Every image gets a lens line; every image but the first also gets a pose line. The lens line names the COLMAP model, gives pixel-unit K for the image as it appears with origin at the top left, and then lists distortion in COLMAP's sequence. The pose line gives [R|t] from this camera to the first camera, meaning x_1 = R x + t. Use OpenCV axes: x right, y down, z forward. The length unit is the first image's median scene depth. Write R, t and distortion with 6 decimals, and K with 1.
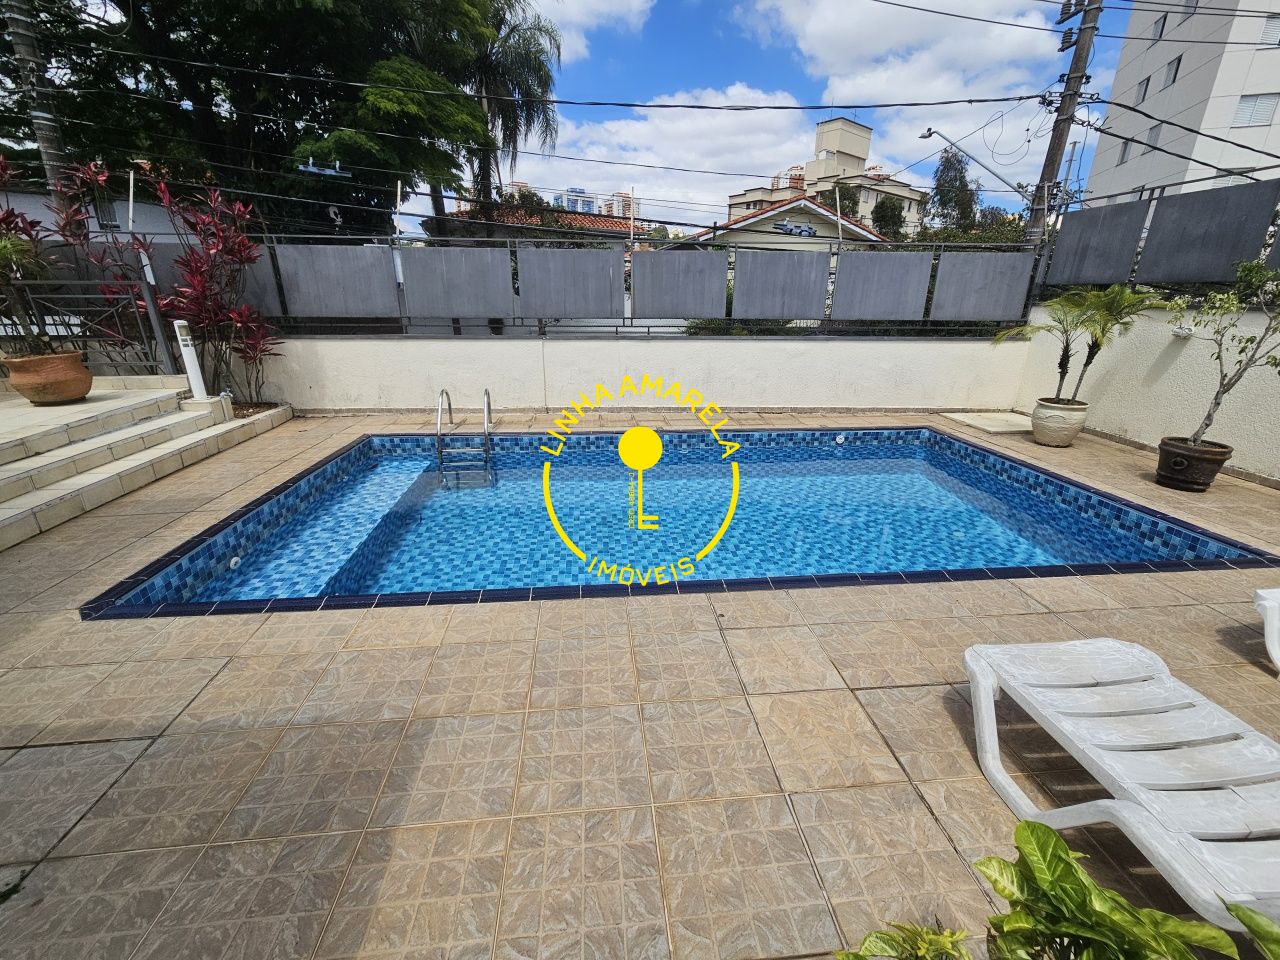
lens RADIAL K [[523.9, 0, 641.3], [0, 523.9, 480.5], [0, 0, 1]] dist [-0.001004, 0.000788]
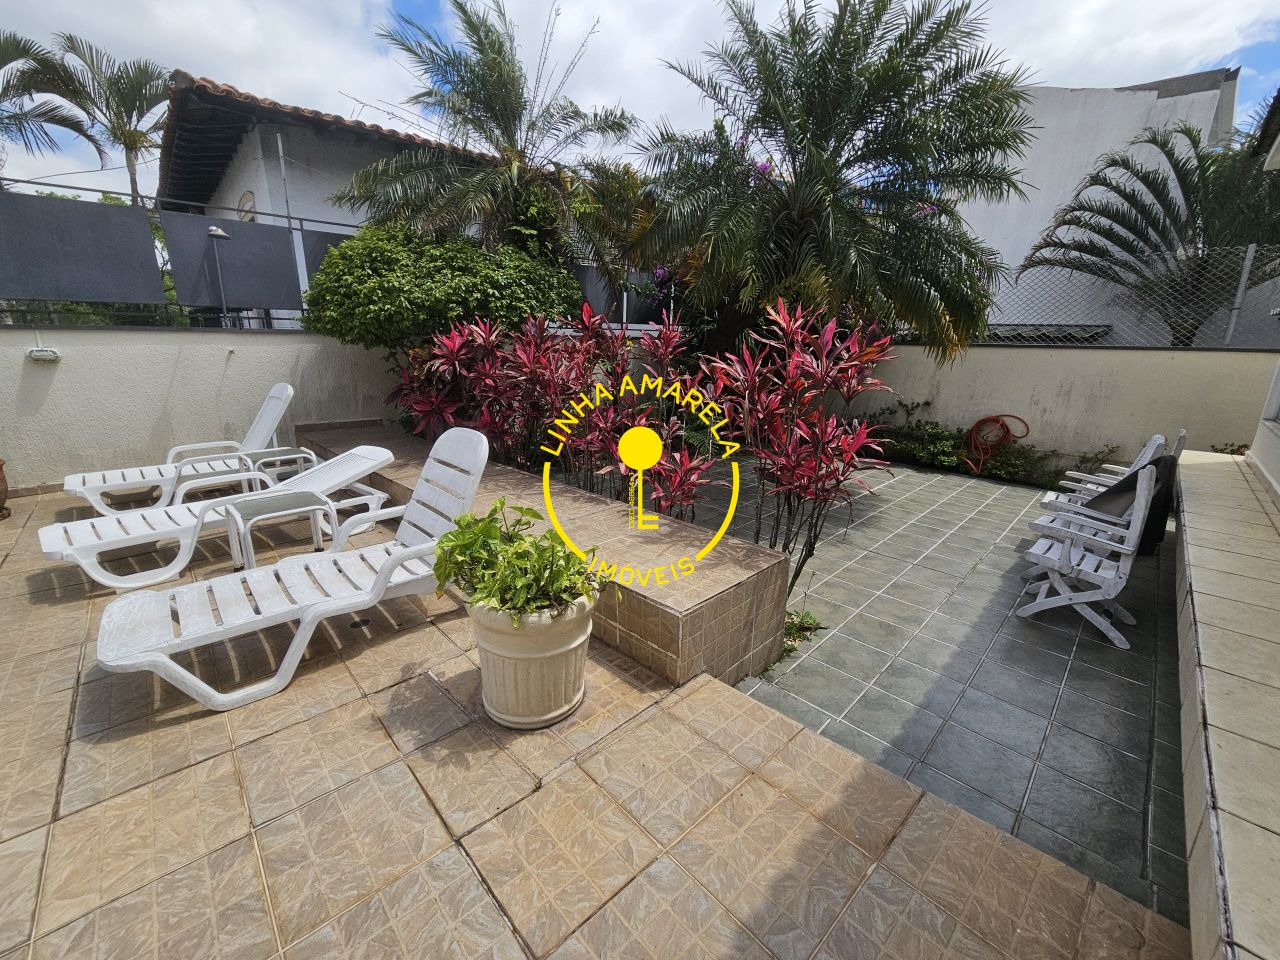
lens RADIAL K [[523.9, 0, 642.1], [0, 523.9, 480.0], [0, 0, 1]] dist [-0.001004, 0.000788]
pose [[-0.603596, -0.220515, 0.766188, -0.694855], [0.245455, 0.862921, 0.441723, -0.169185], [-0.758566, 0.454687, -0.466729, 0.620665]]
